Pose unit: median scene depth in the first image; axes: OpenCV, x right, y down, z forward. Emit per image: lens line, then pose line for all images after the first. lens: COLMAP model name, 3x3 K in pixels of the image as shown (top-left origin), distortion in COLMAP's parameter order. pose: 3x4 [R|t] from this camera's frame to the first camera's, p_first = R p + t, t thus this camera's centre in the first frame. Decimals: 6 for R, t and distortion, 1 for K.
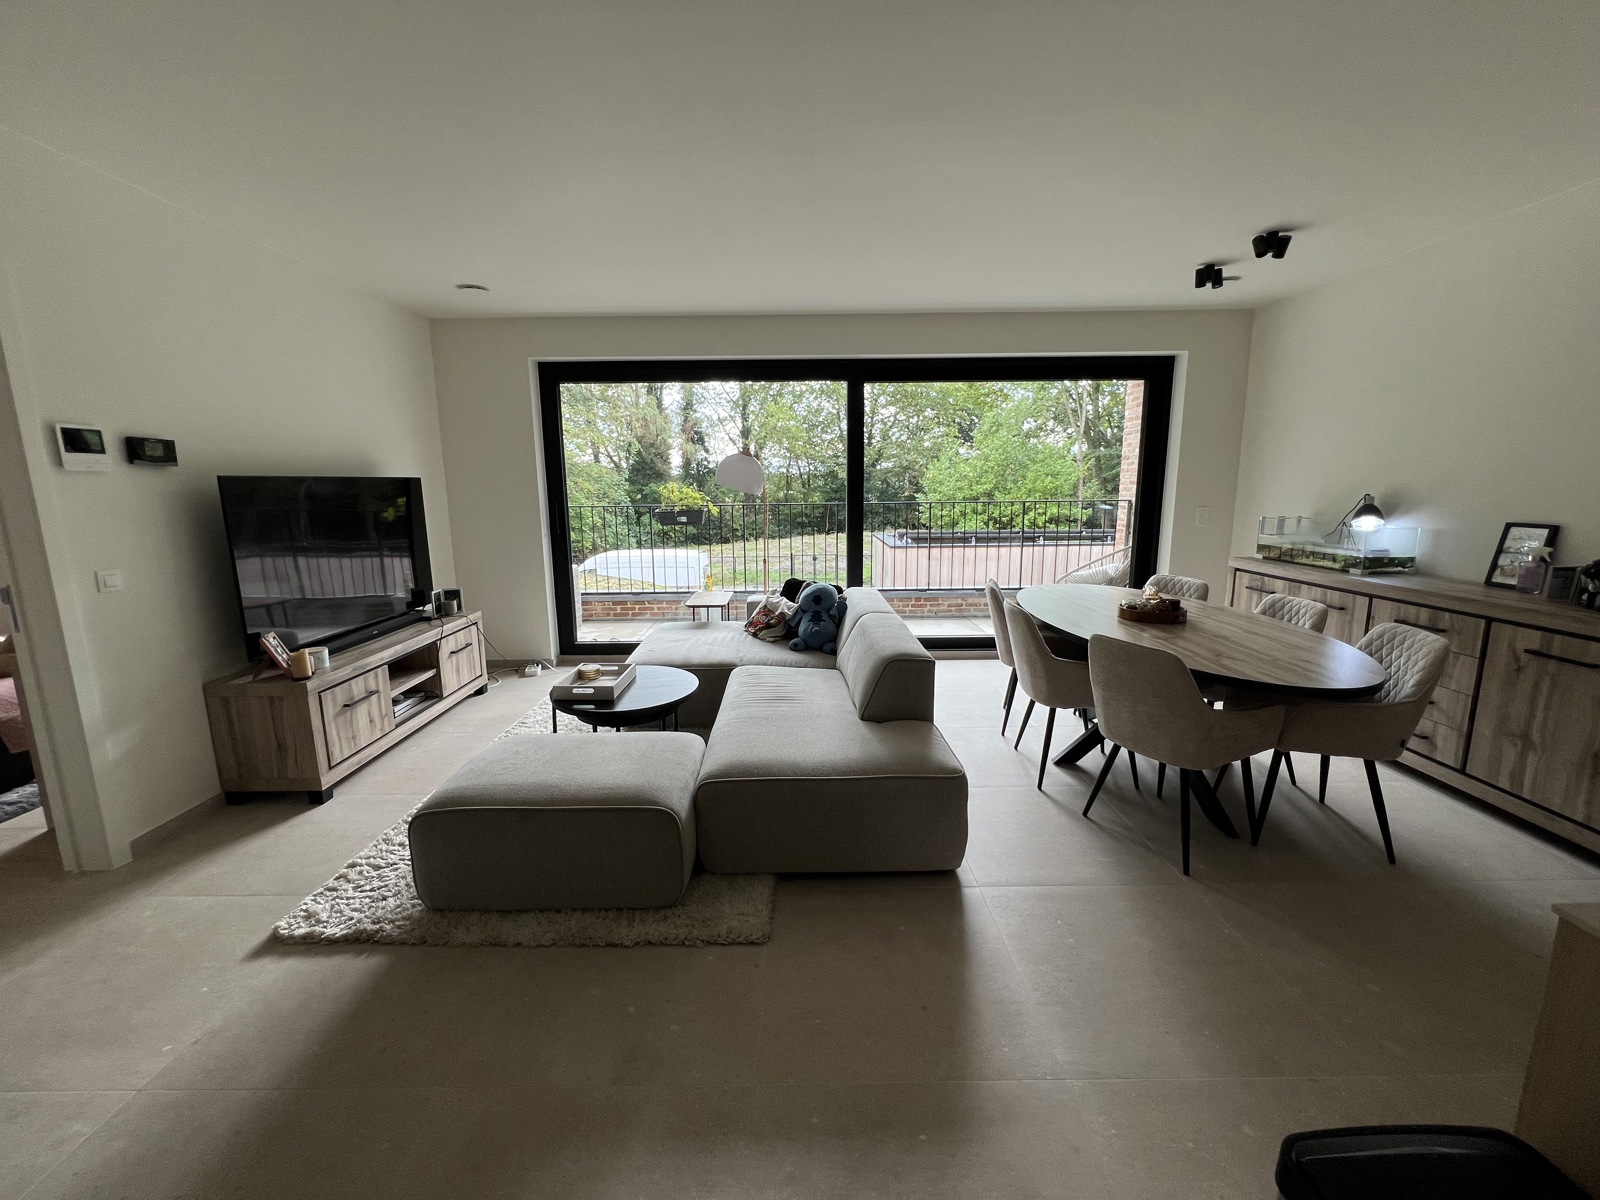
lens RADIAL K [[638.6, 0, 799.6], [0, 638.6, 594.7], [0, 0, 1]] dist [-0.000627, 0.000187]
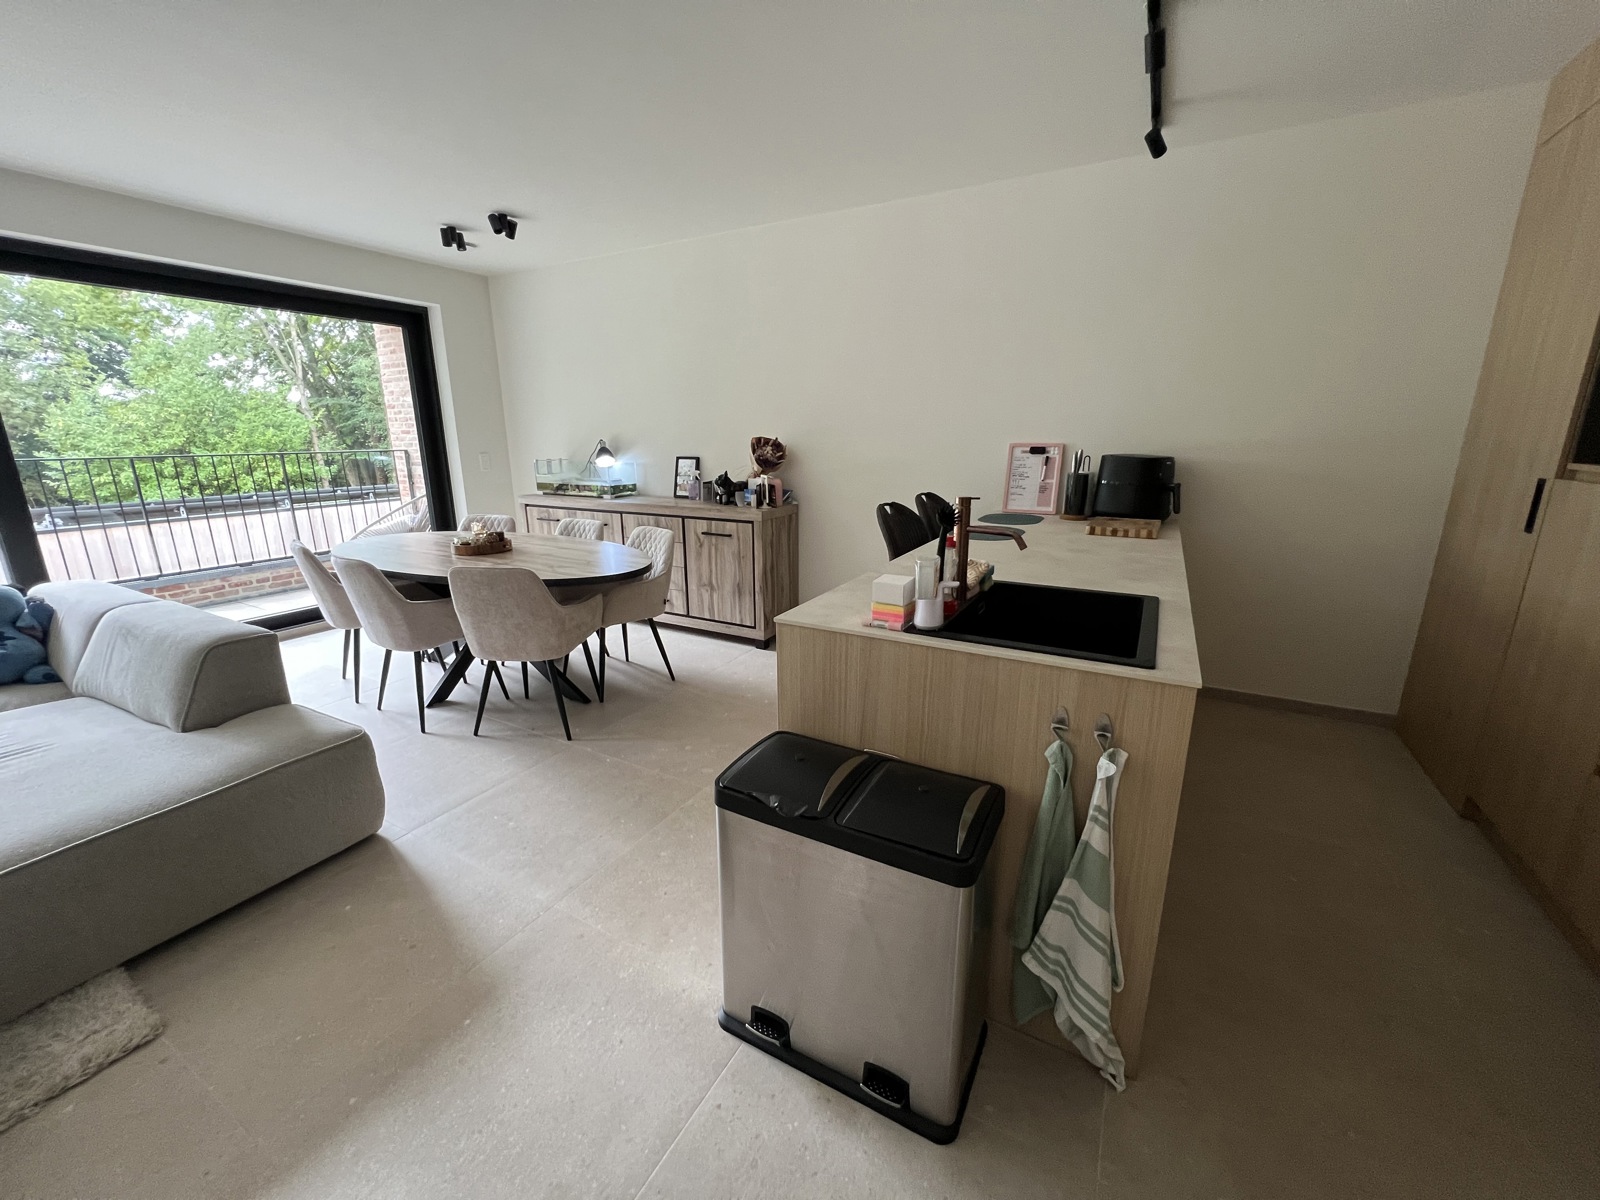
lens RADIAL K [[638.6, 0, 799.6], [0, 638.6, 594.7], [0, 0, 1]] dist [-0.000627, 0.000187]
pose [[0.489003, -0.208334, 0.847038, -0.133905], [0.150601, 0.976641, 0.153267, 0.022208], [-0.859183, 0.052617, 0.508956, -0.038593]]
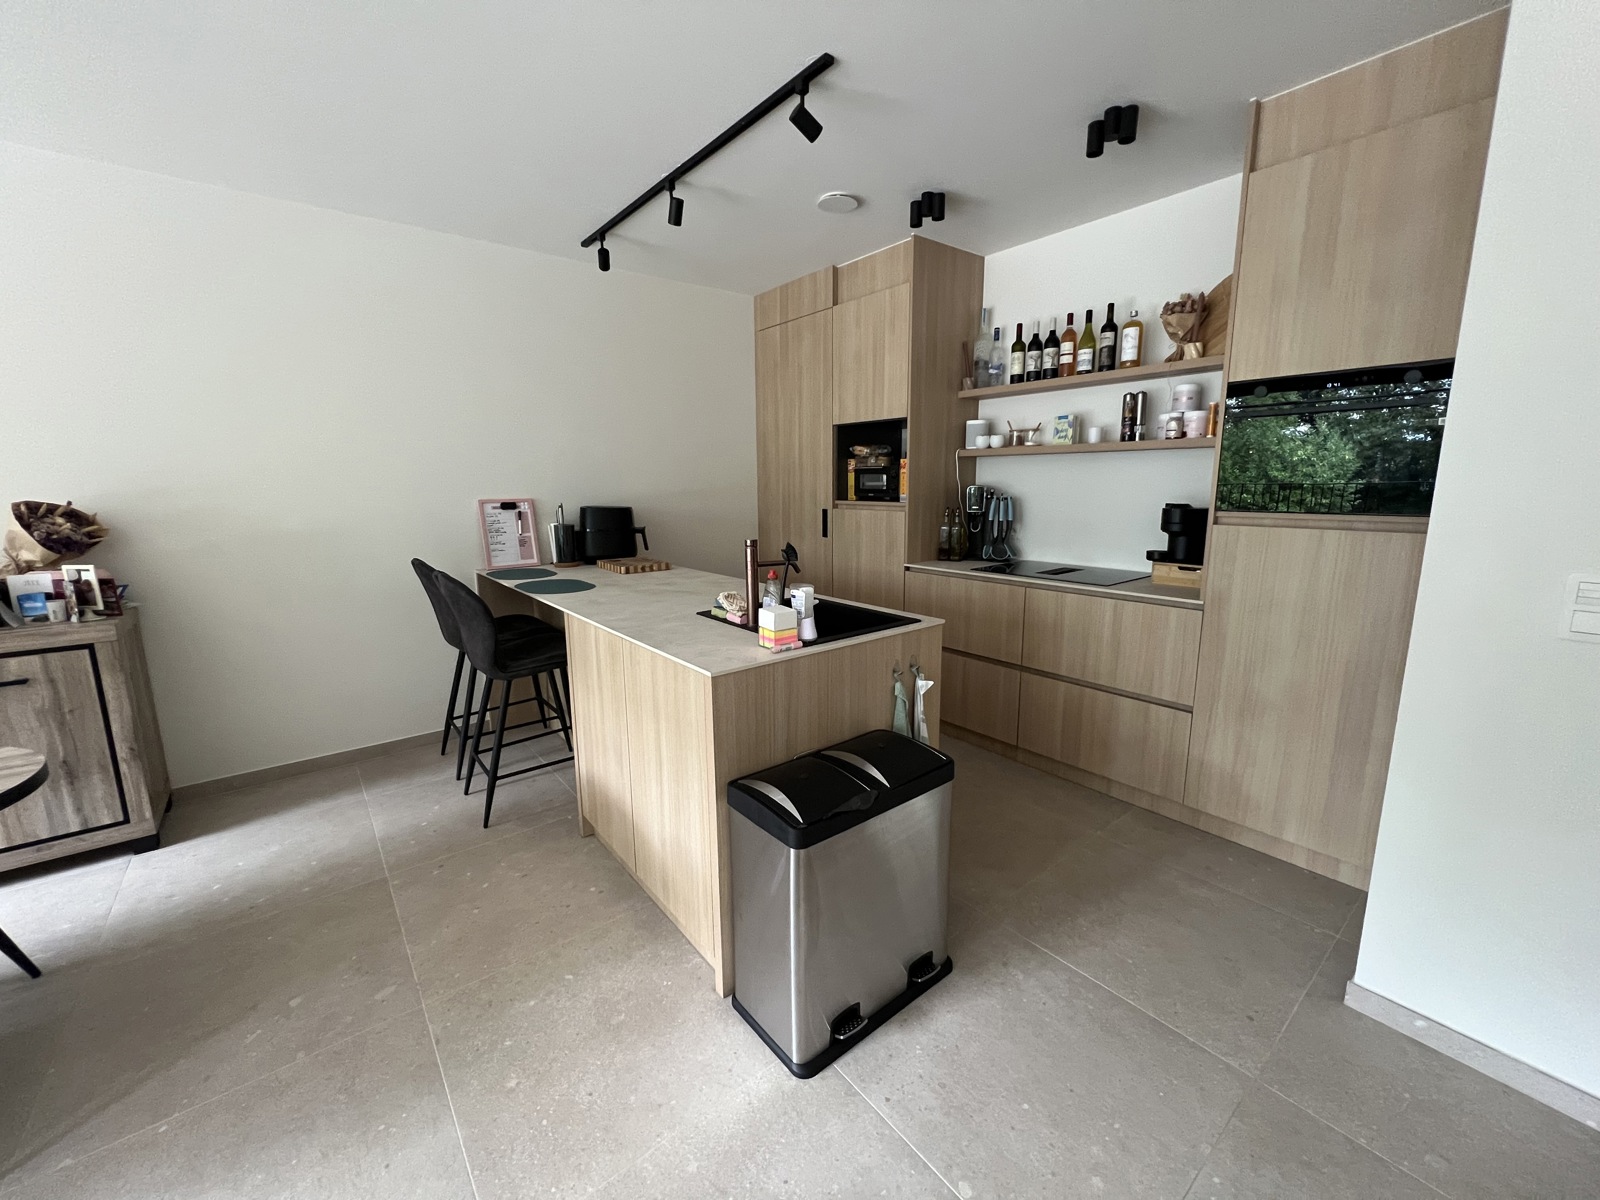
lens RADIAL K [[640.0, 0, 797.9], [0, 640.0, 593.4], [0, 0, 1]] dist [0.000673, -0.000034]
pose [[-0.624058, -0.120376, 0.772050, -0.143742], [0.150516, 0.951038, 0.269947, -0.071847], [-0.766744, 0.284668, -0.575385, 0.462151]]
